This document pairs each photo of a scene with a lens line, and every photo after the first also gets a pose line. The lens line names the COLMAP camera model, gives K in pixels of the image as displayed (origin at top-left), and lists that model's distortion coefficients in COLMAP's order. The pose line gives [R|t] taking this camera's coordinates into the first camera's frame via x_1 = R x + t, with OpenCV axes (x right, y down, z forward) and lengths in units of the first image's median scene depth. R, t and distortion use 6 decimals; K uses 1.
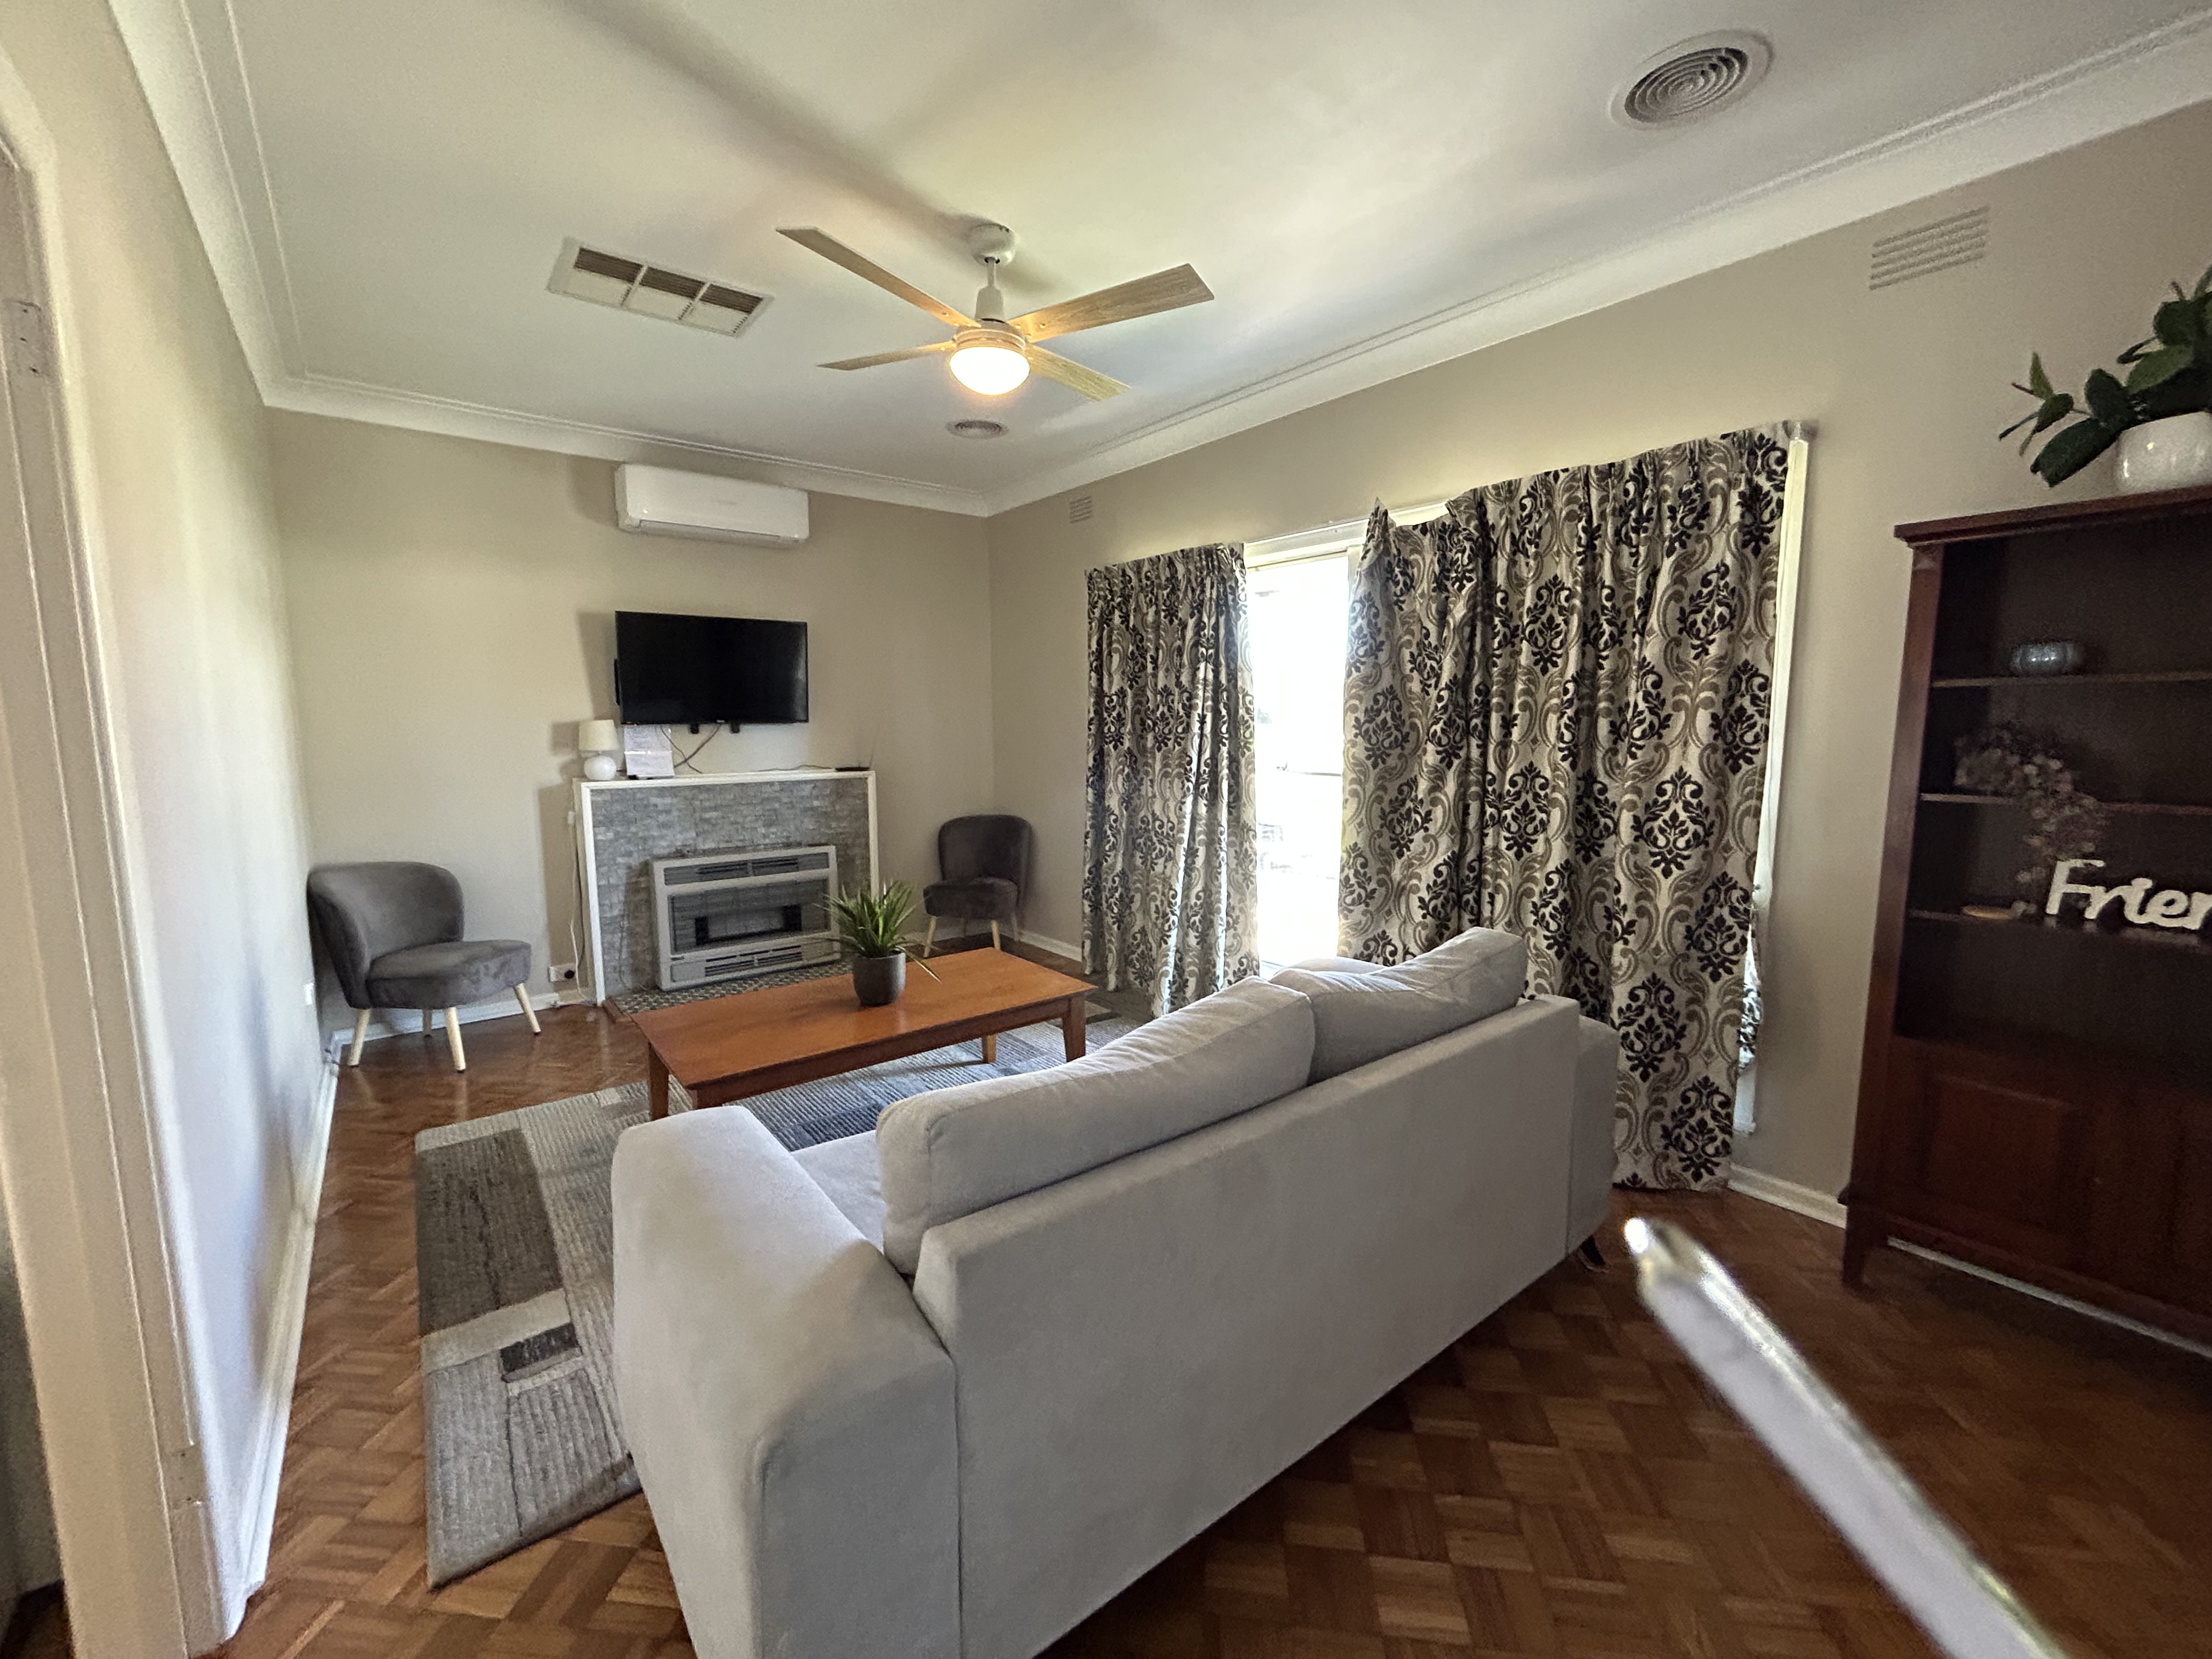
lens RADIAL K [[892.6, 0, 1101.5], [0, 892.6, 827.8], [0, 0, 1]] dist [-0.001485, -0.000108]
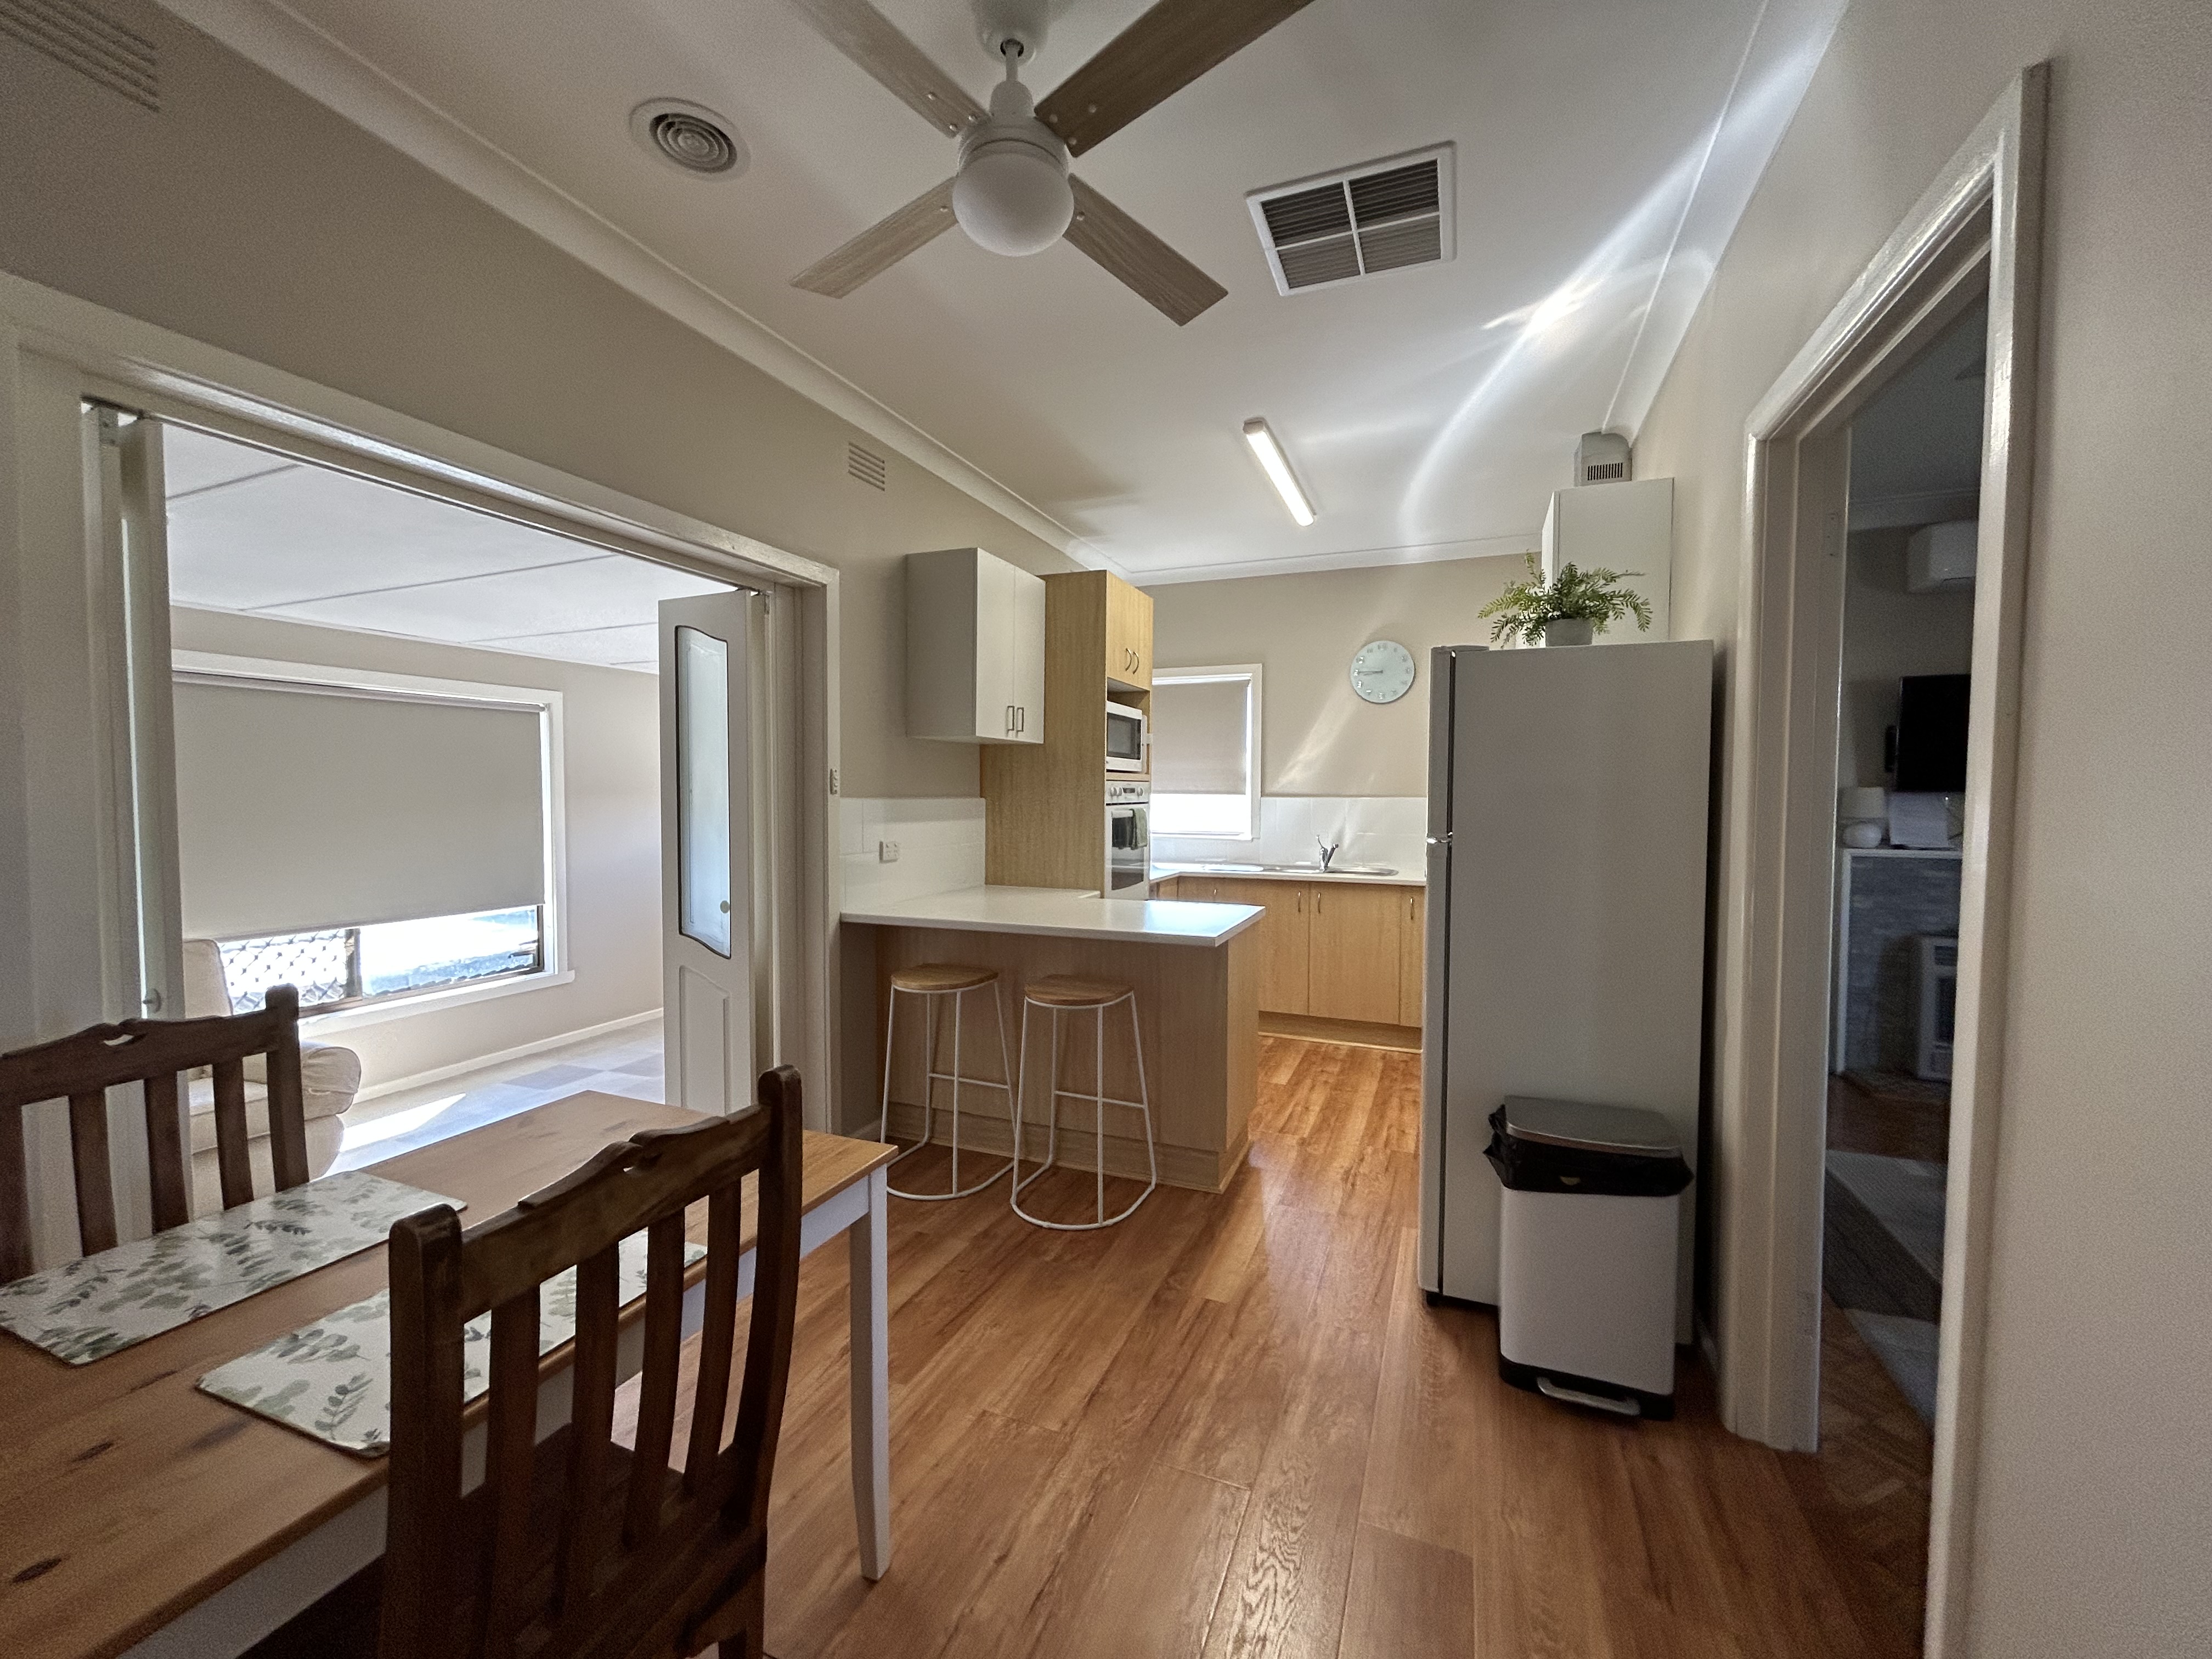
lens RADIAL K [[892.6, 0, 1101.5], [0, 892.6, 827.8], [0, 0, 1]] dist [-0.001485, -0.000108]
pose [[0.492075, 0.041412, -0.869567, -0.168690], [-0.111763, 0.993607, -0.015925, 0.050159], [0.863349, 0.105022, 0.493558, -0.316483]]
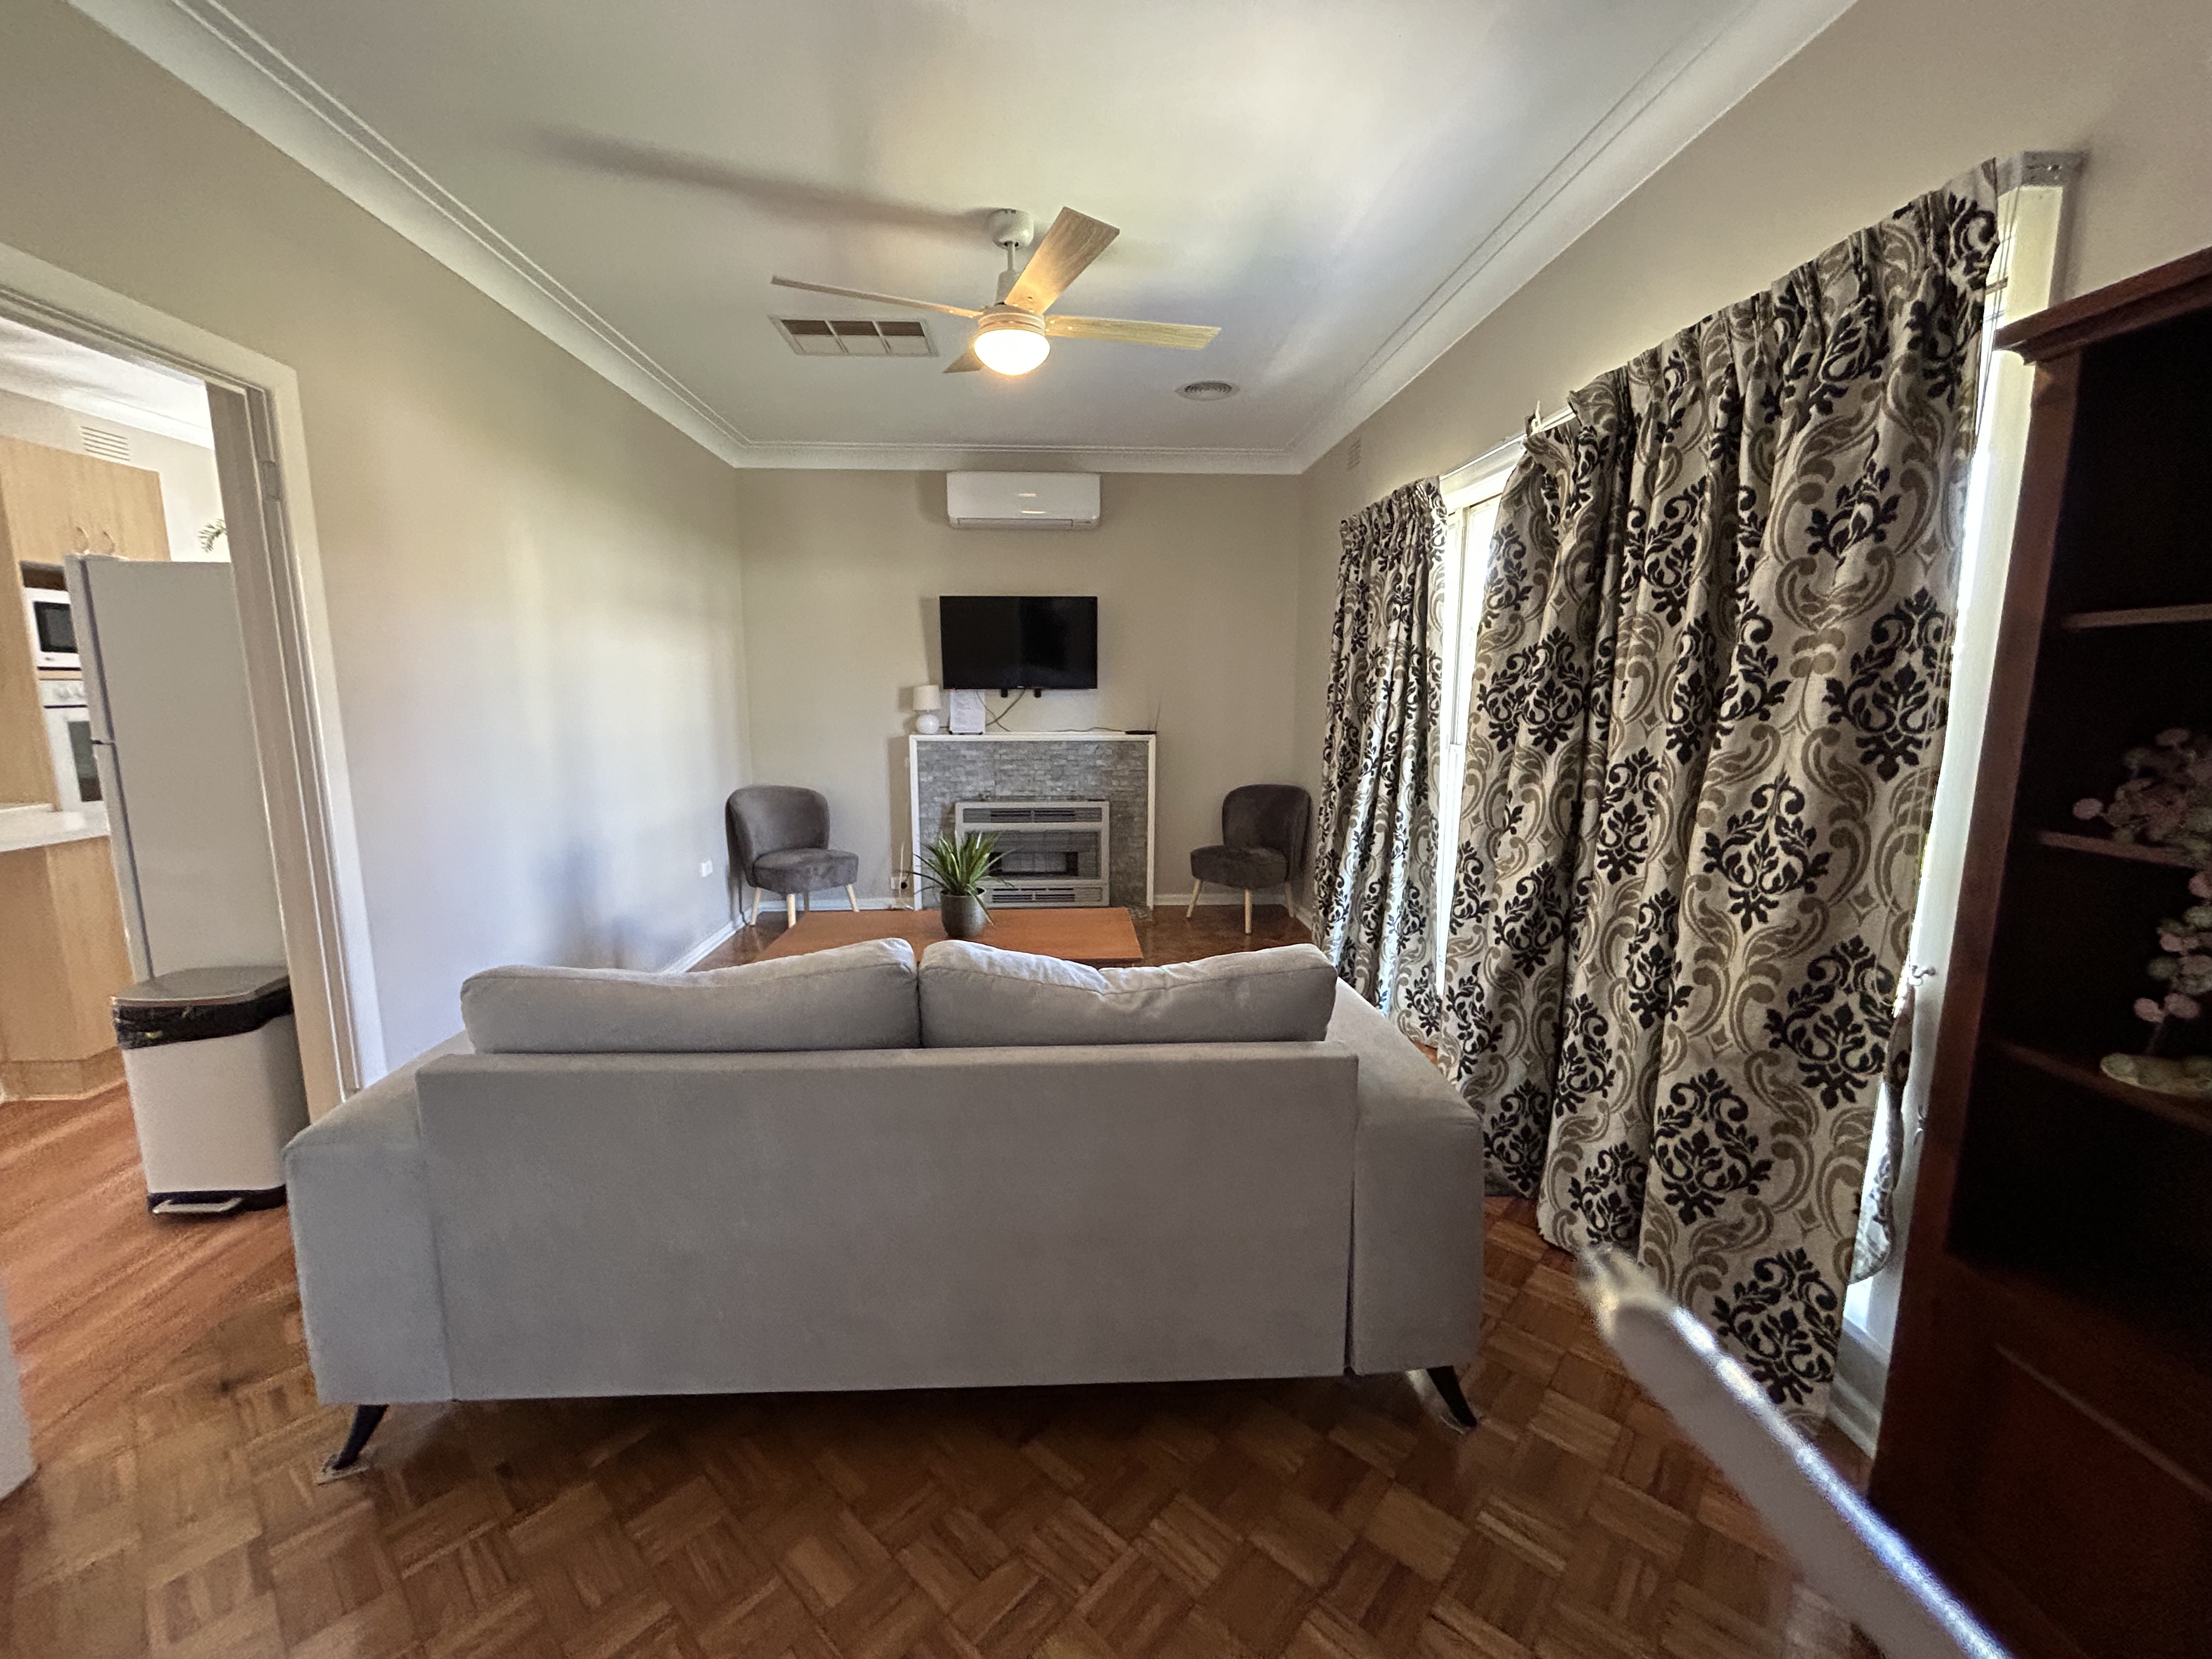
lens RADIAL K [[894.9, 0, 1100.6], [0, 894.9, 827.7], [0, 0, 1]] dist [0.001065, 0.000401]
pose [[0.818638, 0.094245, -0.566525, 0.512710], [-0.074061, 0.995531, 0.058593, -0.019833], [0.569515, -0.006009, 0.821959, 0.159063]]
